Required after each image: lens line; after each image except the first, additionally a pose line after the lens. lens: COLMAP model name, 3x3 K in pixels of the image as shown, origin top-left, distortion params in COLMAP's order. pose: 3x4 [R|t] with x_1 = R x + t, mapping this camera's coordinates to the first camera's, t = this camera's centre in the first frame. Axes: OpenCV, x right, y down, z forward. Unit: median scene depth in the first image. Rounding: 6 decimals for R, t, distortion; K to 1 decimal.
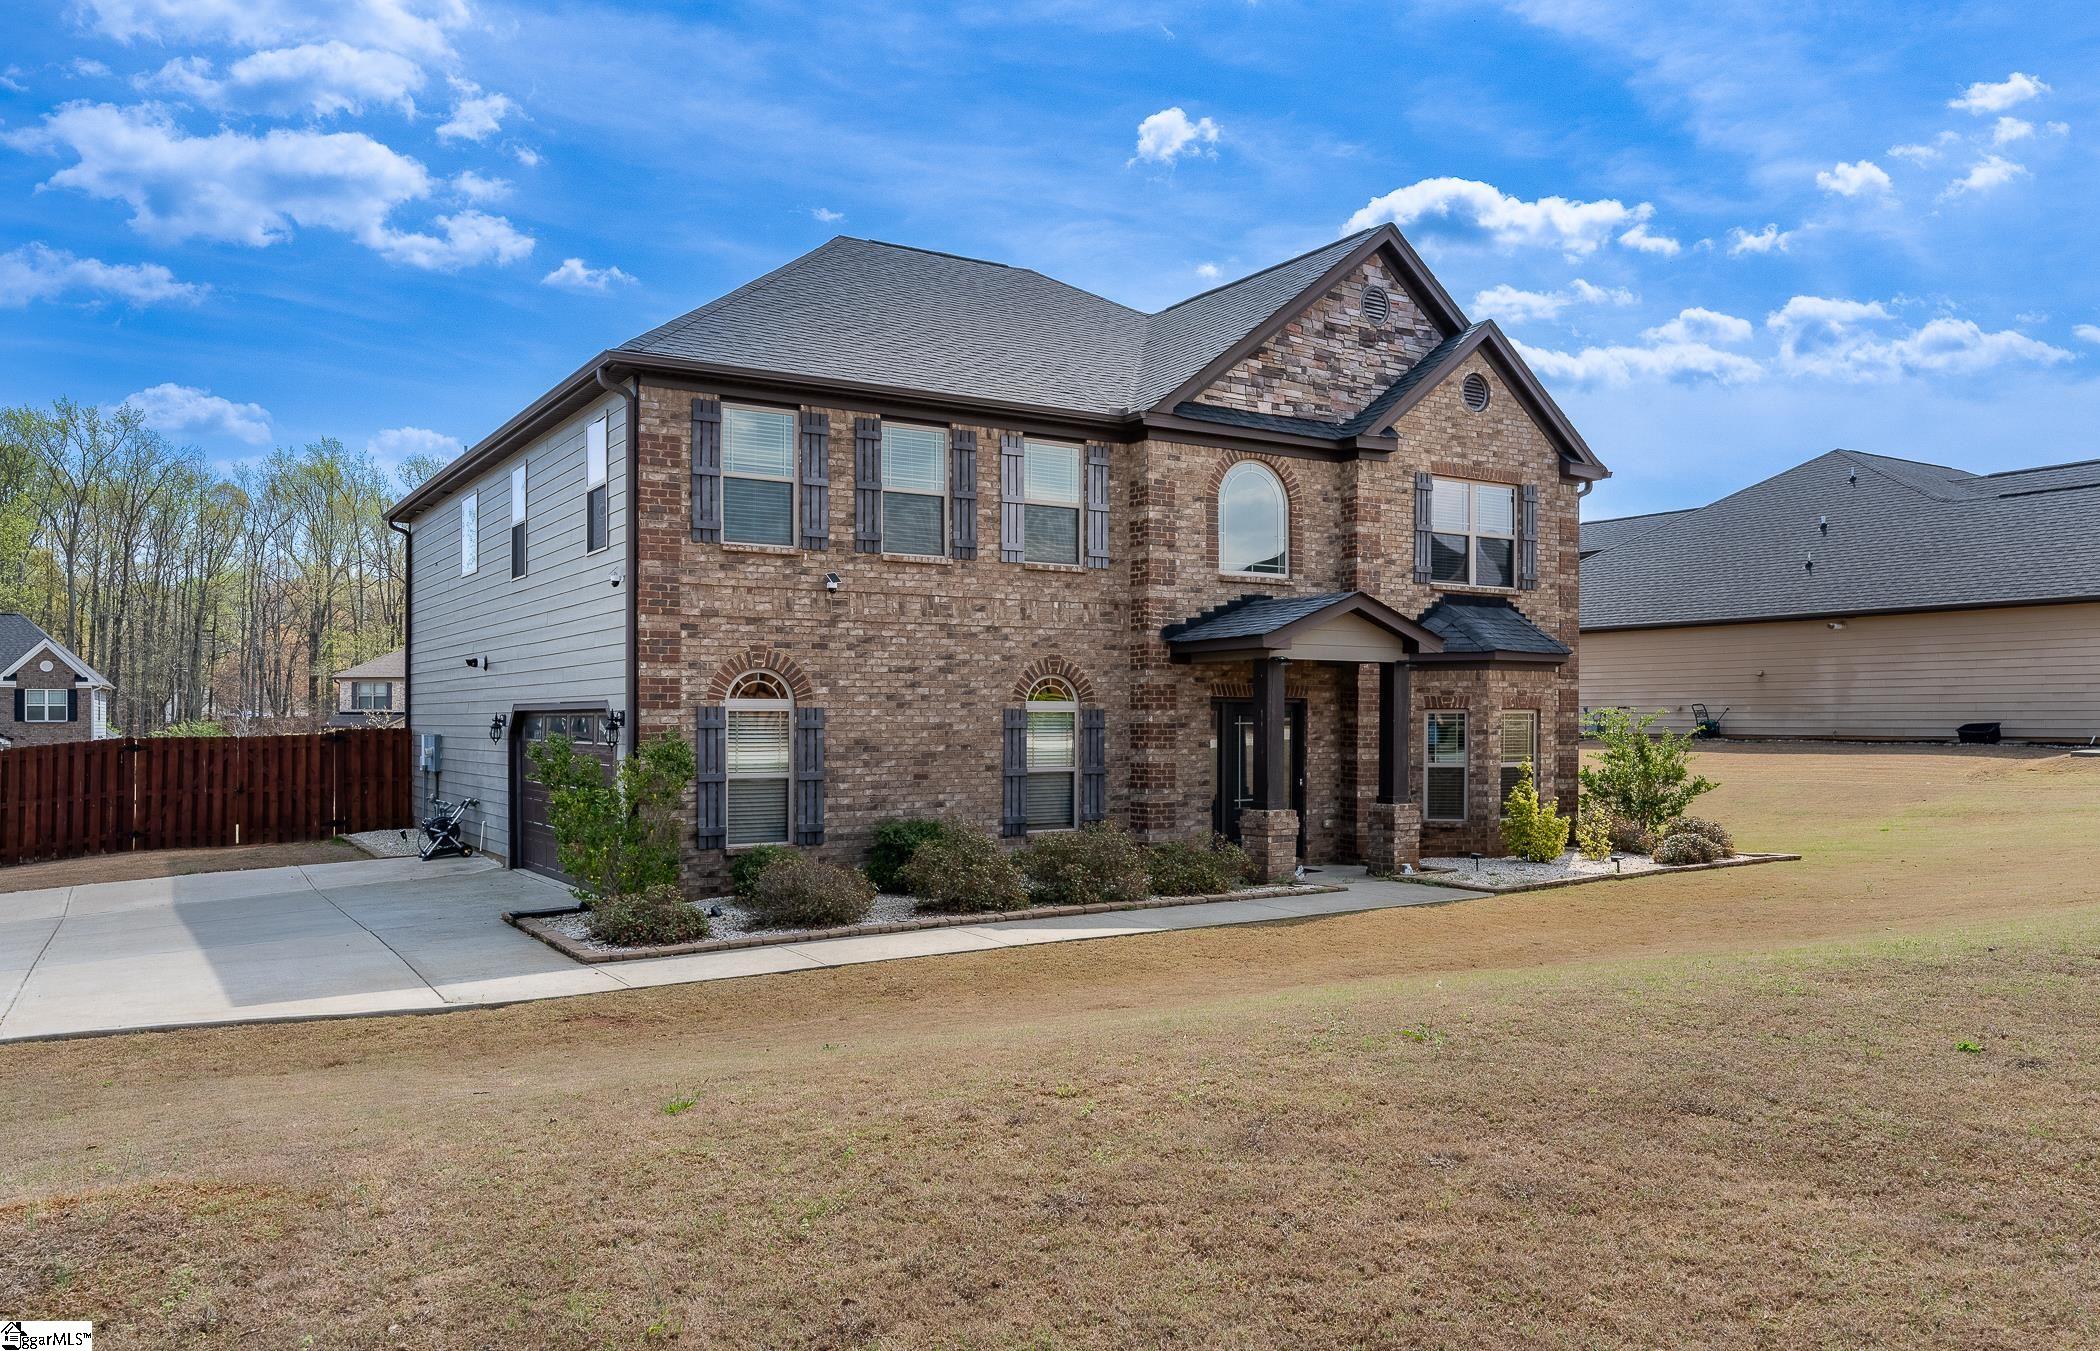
lens RADIAL K [[1485.5, 0, 1049.1], [0, 1485.5, 690.4], [0, 0, 1]] dist [-0.002083, 0.000599]
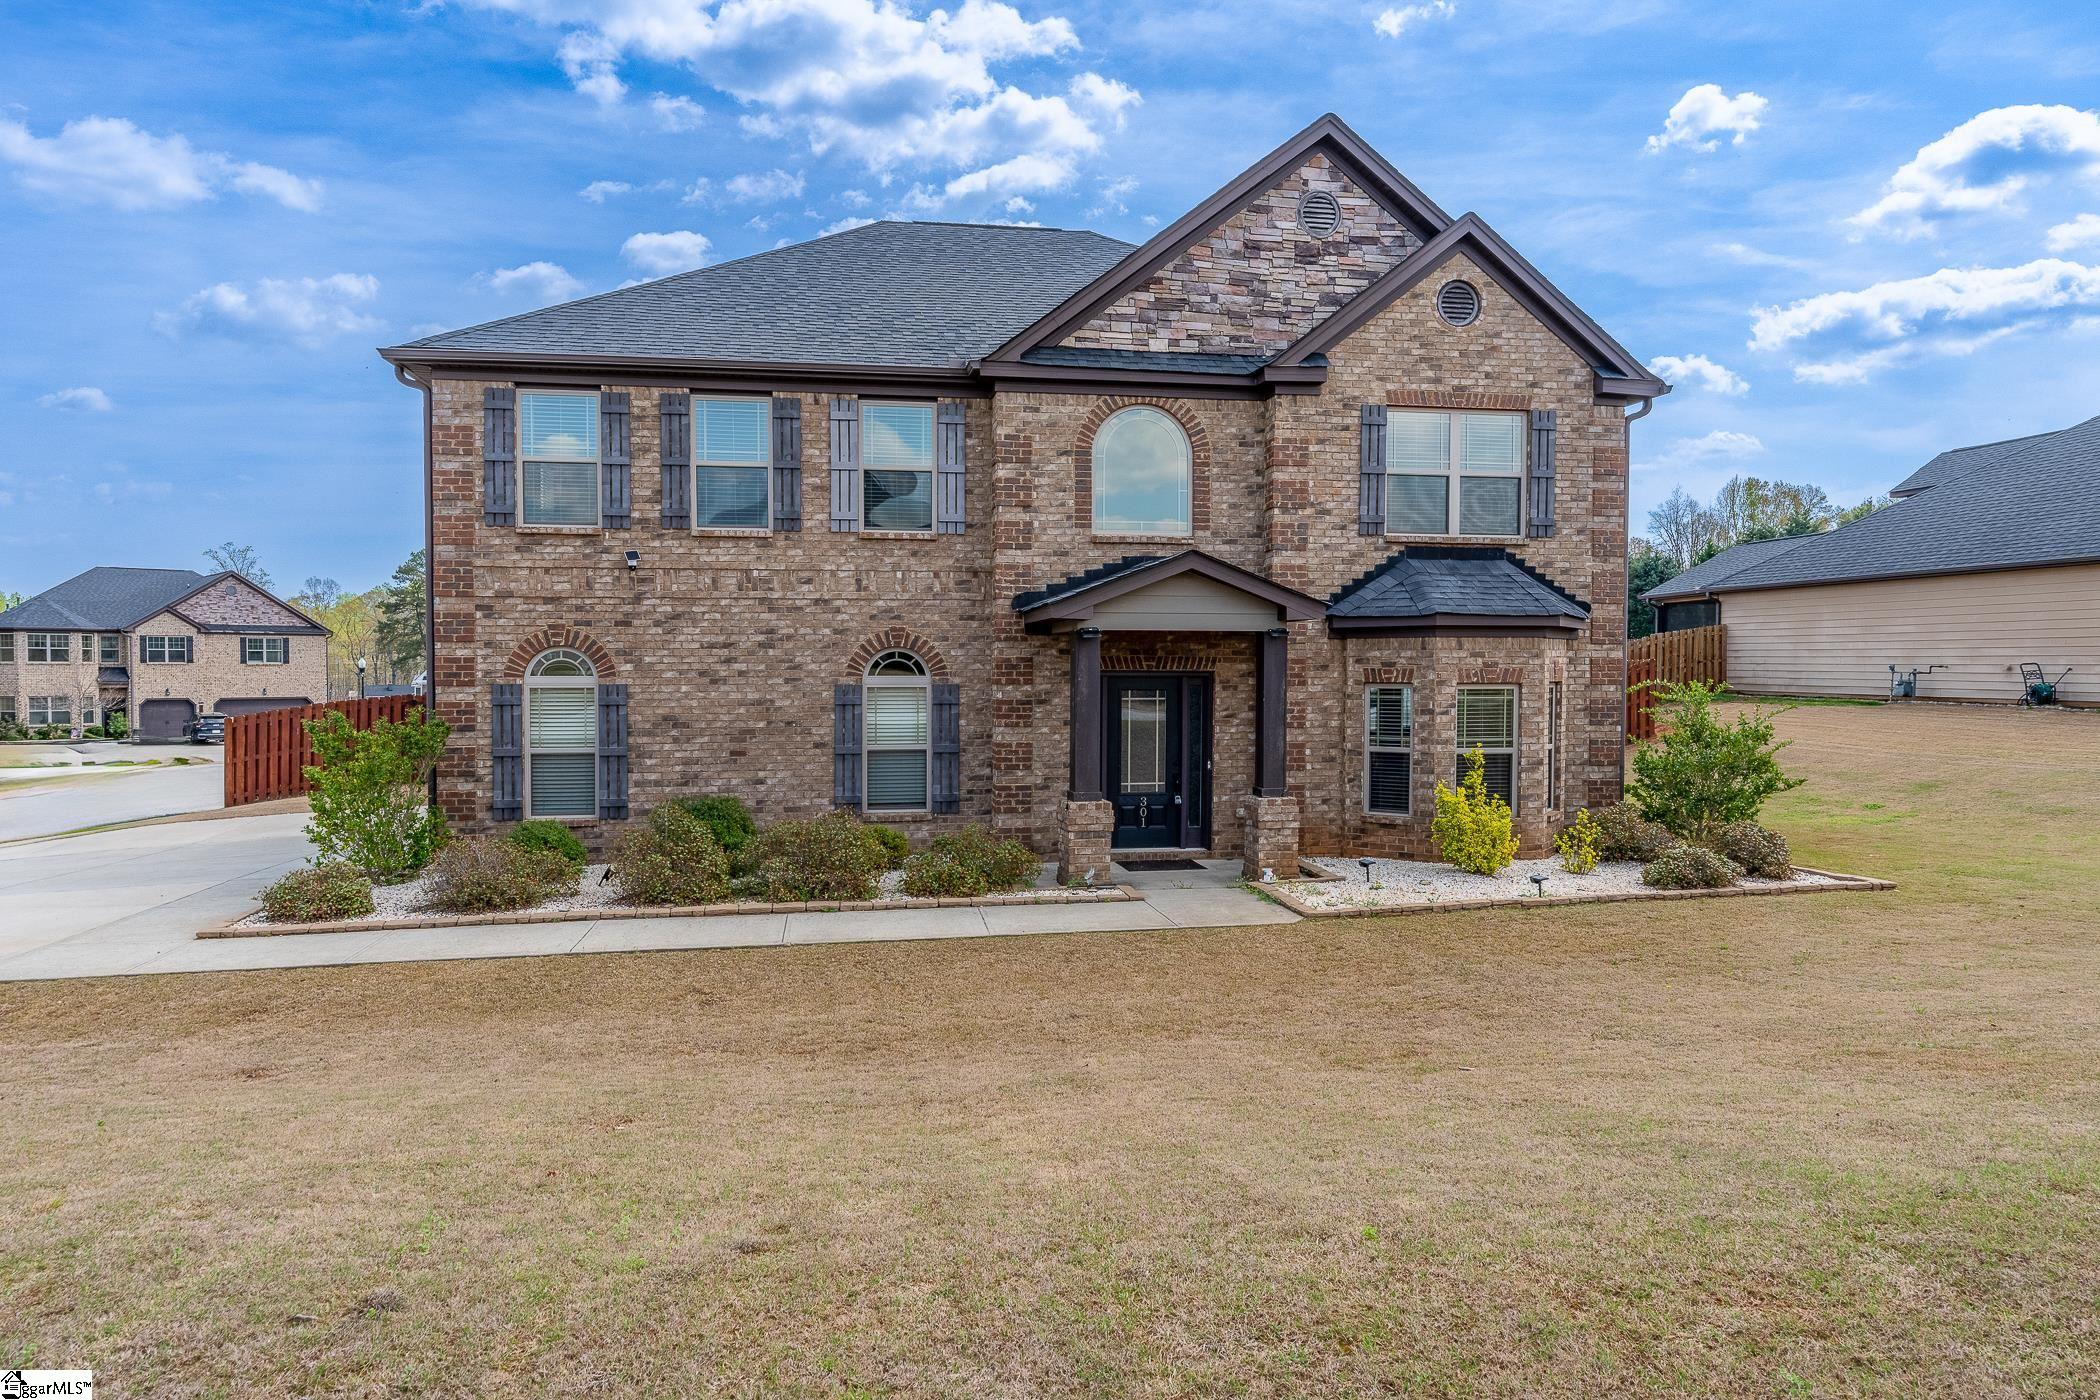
lens RADIAL K [[1214.4, 0, 1053.6], [0, 1214.4, 680.5], [0, 0, 1]] dist [-0.000959, -0.006510]
pose [[0.920073, 0.006029, -0.391700, 0.389930], [0.007141, 0.999457, 0.032155, -0.013729], [0.391681, -0.032382, 0.919531, 0.311905]]
